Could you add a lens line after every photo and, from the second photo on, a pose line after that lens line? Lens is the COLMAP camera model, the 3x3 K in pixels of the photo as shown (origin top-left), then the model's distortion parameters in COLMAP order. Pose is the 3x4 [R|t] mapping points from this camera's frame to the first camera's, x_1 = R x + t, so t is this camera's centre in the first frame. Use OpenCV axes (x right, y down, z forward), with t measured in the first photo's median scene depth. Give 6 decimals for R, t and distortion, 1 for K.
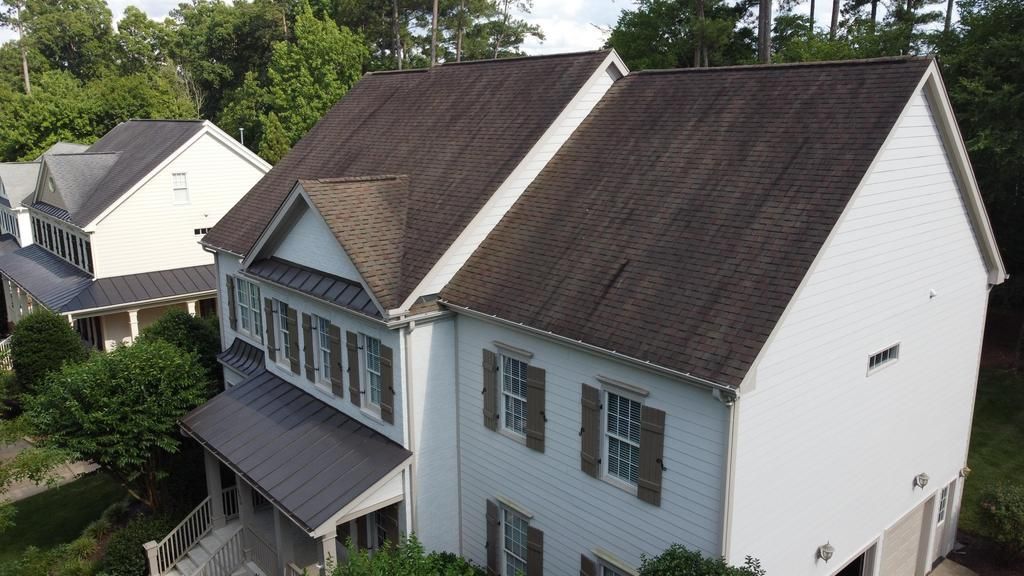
lens RADIAL K [[784.6, 0, 512.0], [0, 784.6, 288.0], [0, 0, 1]] dist [-0.044474, 0.046639]
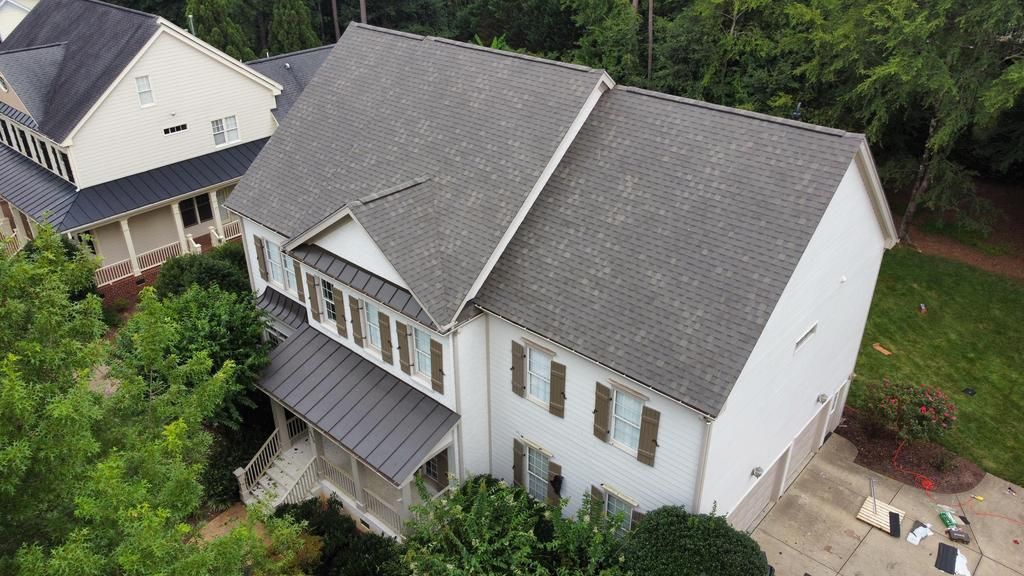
lens RADIAL K [[784.6, 0, 512.0], [0, 784.6, 288.0], [0, 0, 1]] dist [-0.044474, 0.046639]
pose [[0.992850, -0.059082, 0.103719, -0.158727], [0.026564, 0.956485, 0.290569, -0.365659], [-0.116374, -0.285736, 0.951216, -0.206739]]
